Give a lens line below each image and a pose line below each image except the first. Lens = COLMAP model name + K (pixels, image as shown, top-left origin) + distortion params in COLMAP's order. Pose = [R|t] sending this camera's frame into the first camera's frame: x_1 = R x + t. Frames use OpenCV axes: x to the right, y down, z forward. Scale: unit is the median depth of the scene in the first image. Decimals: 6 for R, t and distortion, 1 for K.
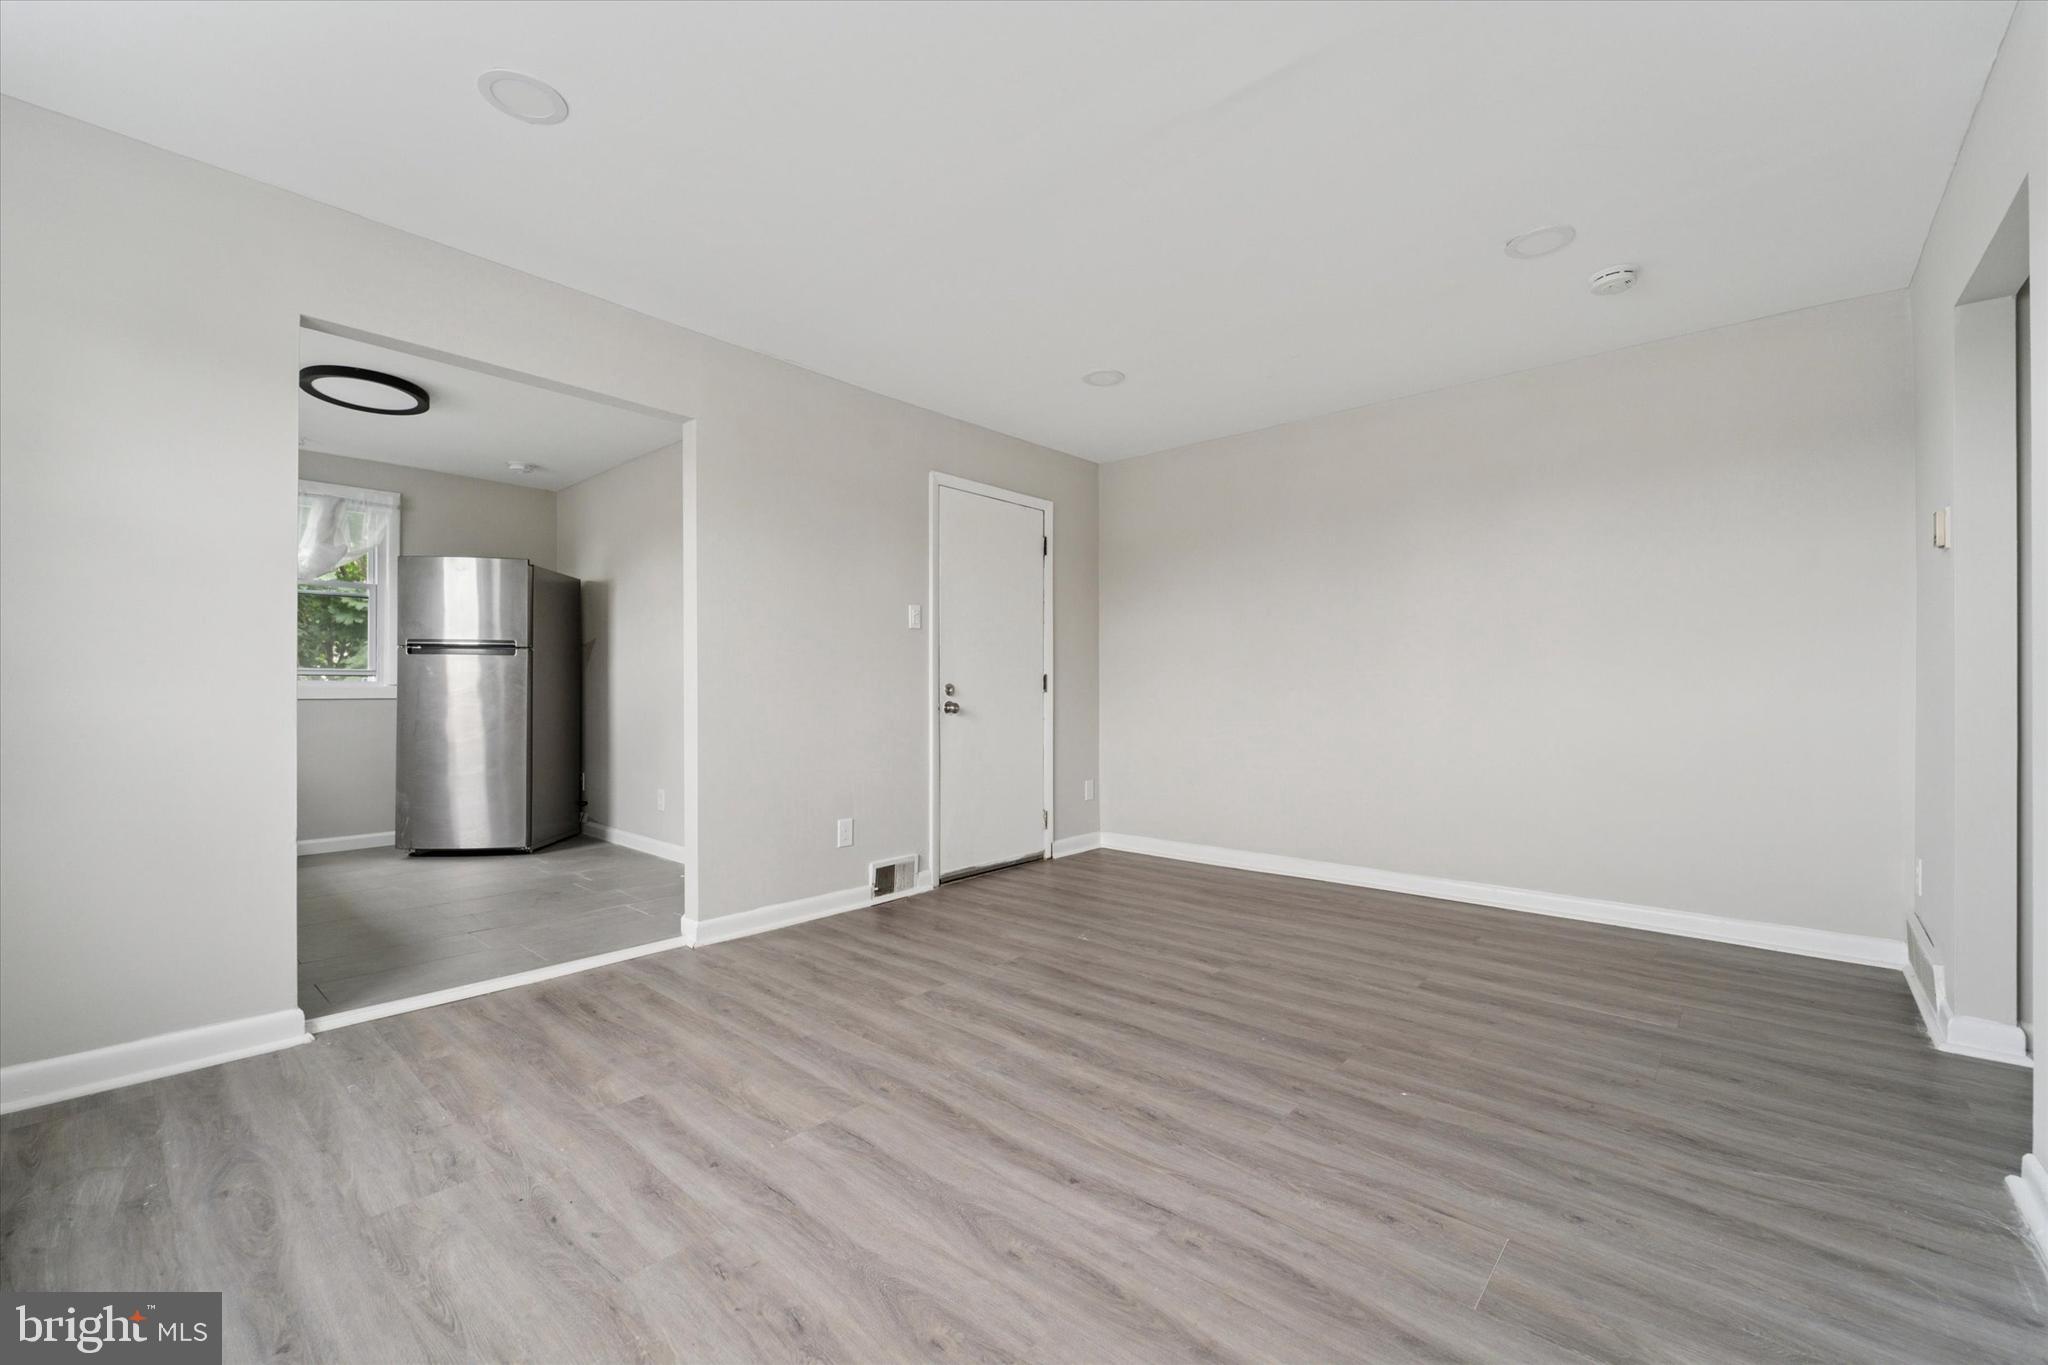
lens RADIAL K [[837.9, 0, 1027.1], [0, 837.9, 689.1], [0, 0, 1]] dist [-0.001653, -0.000631]
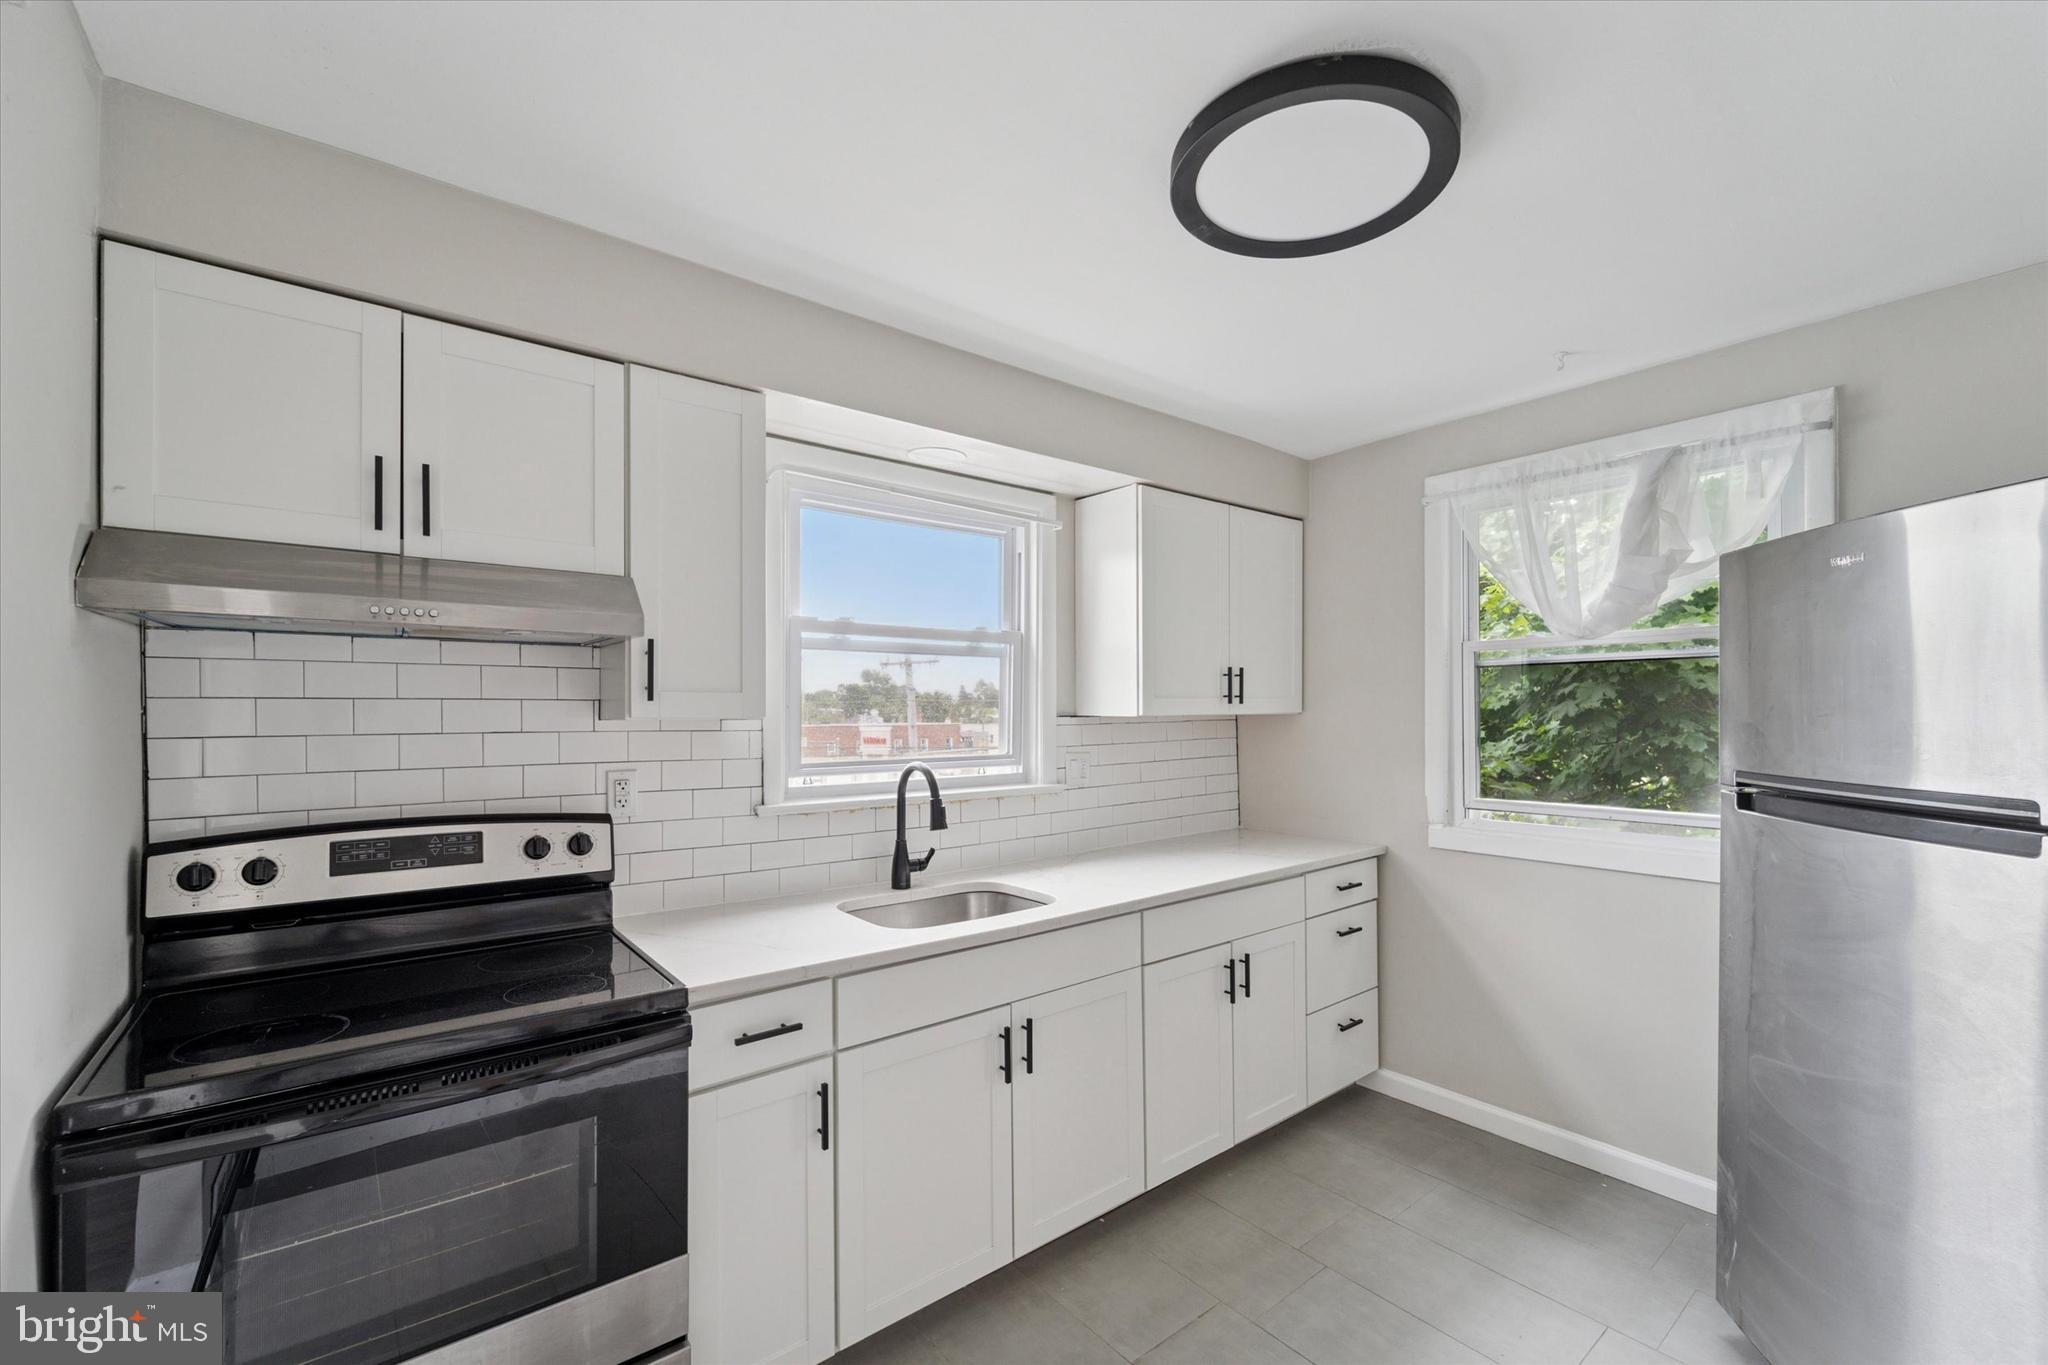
lens RADIAL K [[845.0, 0, 1018.8], [0, 845.0, 708.2], [0, 0, 1]] dist [0.000149, -0.000243]
pose [[-0.181660, -0.002405, -0.983358, -0.524645], [0.007248, 0.999967, -0.003784, -0.152626], [0.983335, -0.007814, -0.181637, 1.320920]]
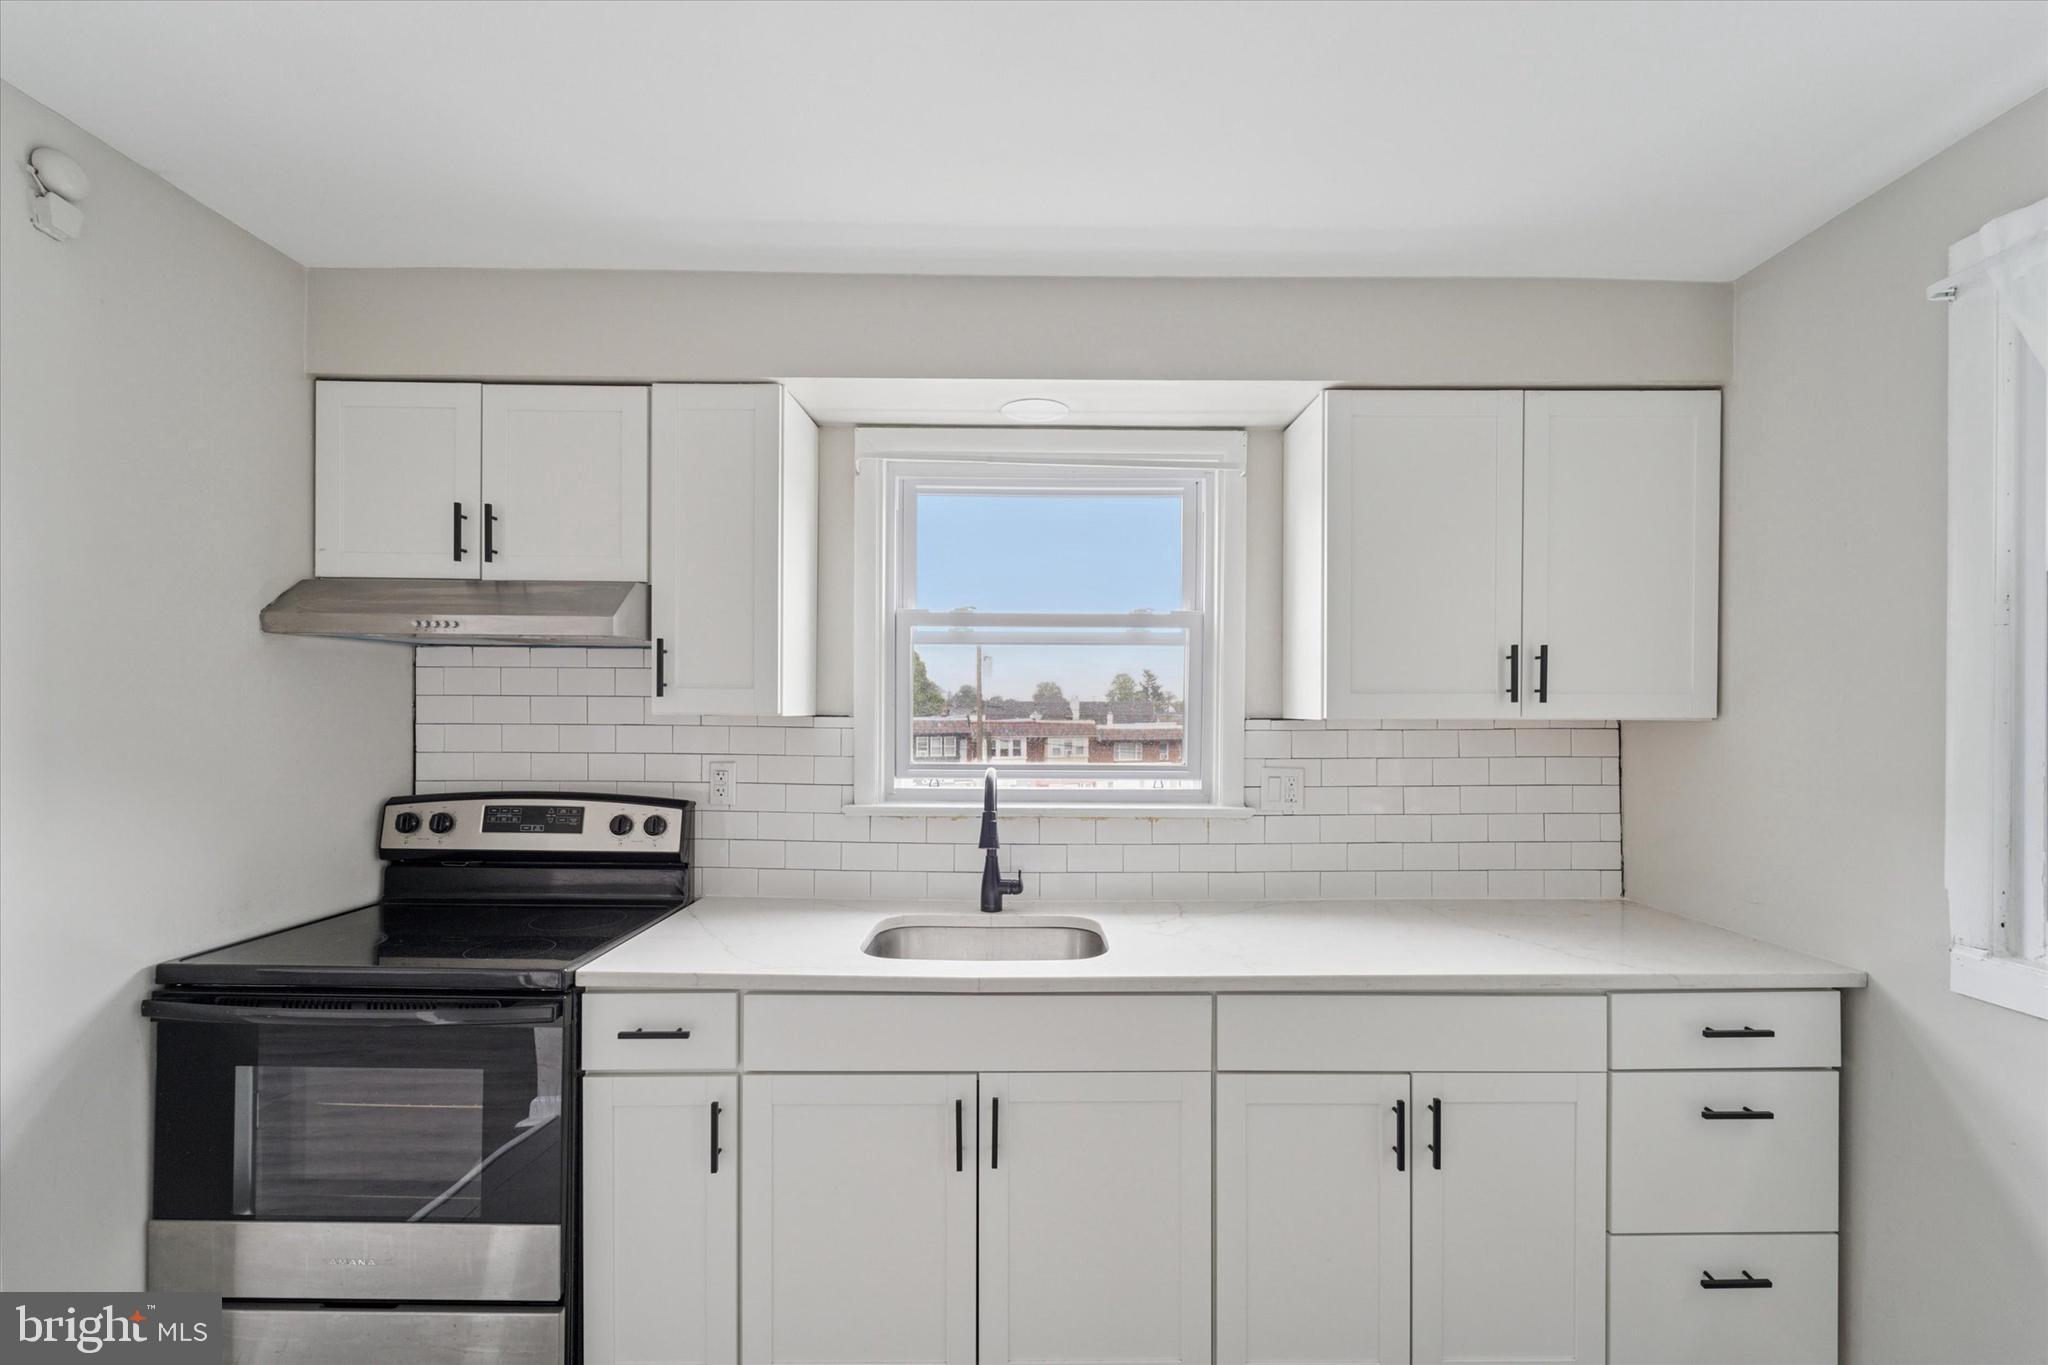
lens RADIAL K [[836.5, 0, 1026.8], [0, 836.5, 716.7], [0, 0, 1]] dist [-0.000491, -0.000218]
pose [[-0.748503, -0.001899, -0.663129, -0.884328], [-0.003583, 0.999993, 0.001180, -0.148380], [0.663122, 0.003259, -0.748504, 1.637325]]
